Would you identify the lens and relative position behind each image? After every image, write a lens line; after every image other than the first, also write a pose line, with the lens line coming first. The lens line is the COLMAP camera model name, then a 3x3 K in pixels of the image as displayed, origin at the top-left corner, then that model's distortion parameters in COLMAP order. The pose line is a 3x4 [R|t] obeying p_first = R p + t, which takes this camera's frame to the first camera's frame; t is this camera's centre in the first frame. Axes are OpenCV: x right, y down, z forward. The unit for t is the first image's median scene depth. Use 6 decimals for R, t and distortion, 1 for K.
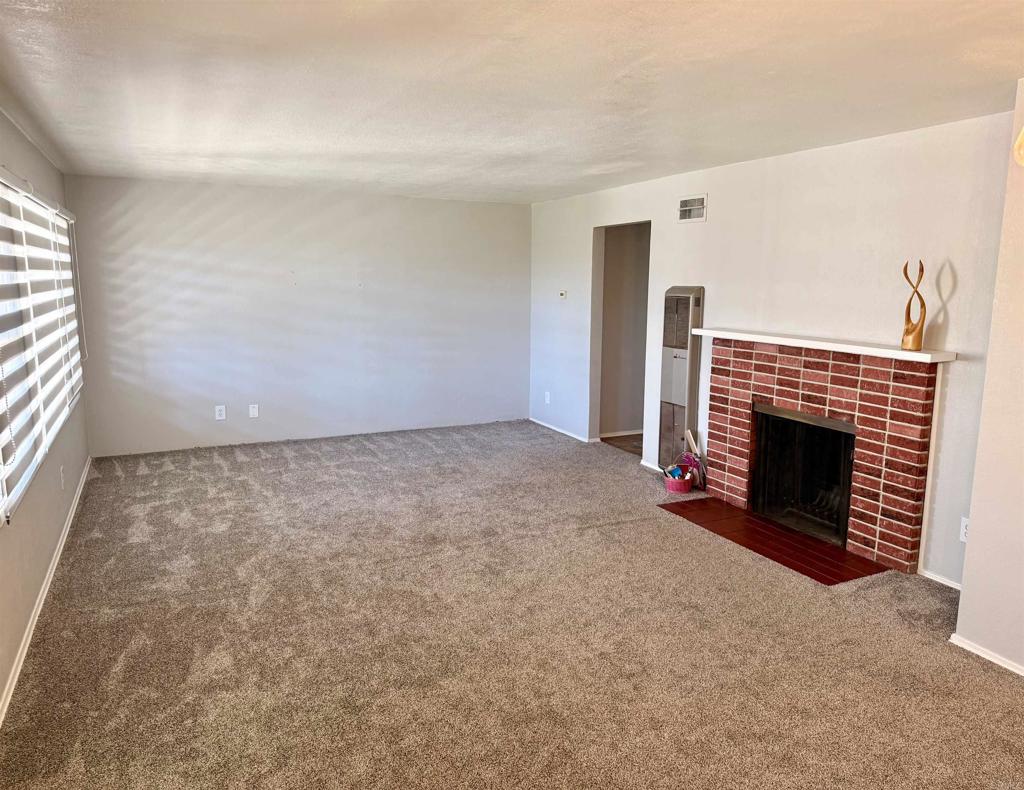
lens RADIAL K [[735.8, 0, 512.5], [0, 735.8, 397.5], [0, 0, 1]] dist [-0.062582, -0.001540]
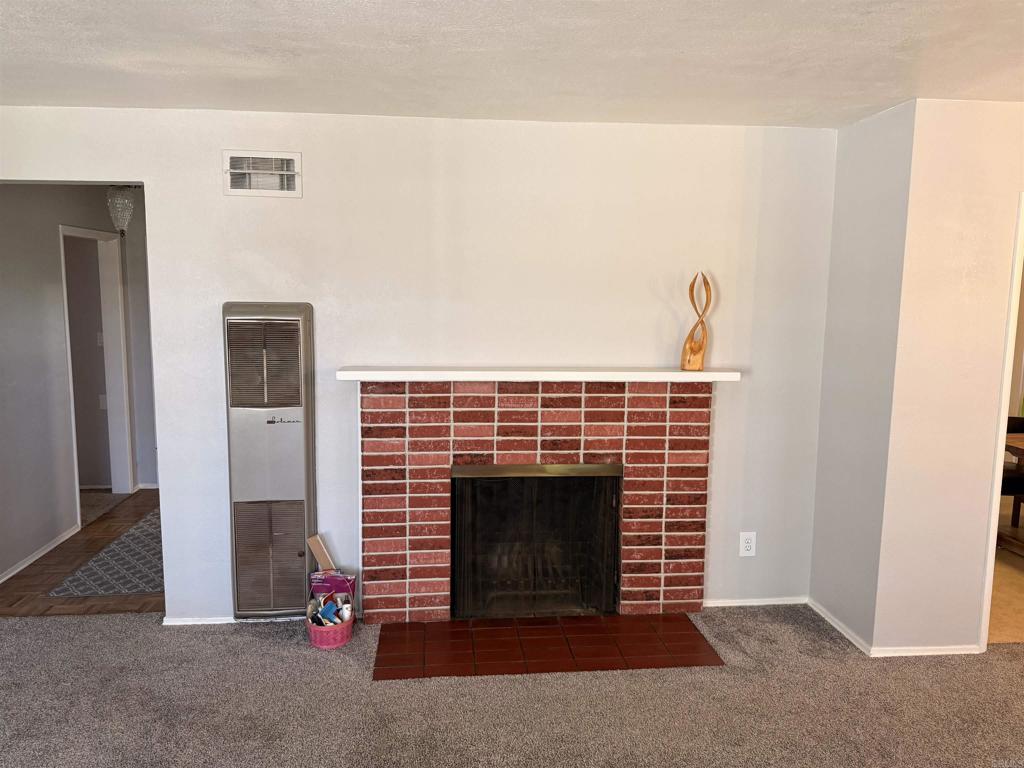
lens RADIAL K [[722.0, 0, 523.9], [0, 722.0, 359.8], [0, 0, 1]] dist [0.033001, -0.017052]
pose [[0.317104, -0.083922, 0.944670, -0.319317], [0.139246, 0.989402, 0.041154, -0.122400], [-0.938113, 0.118492, 0.325430, 0.748216]]
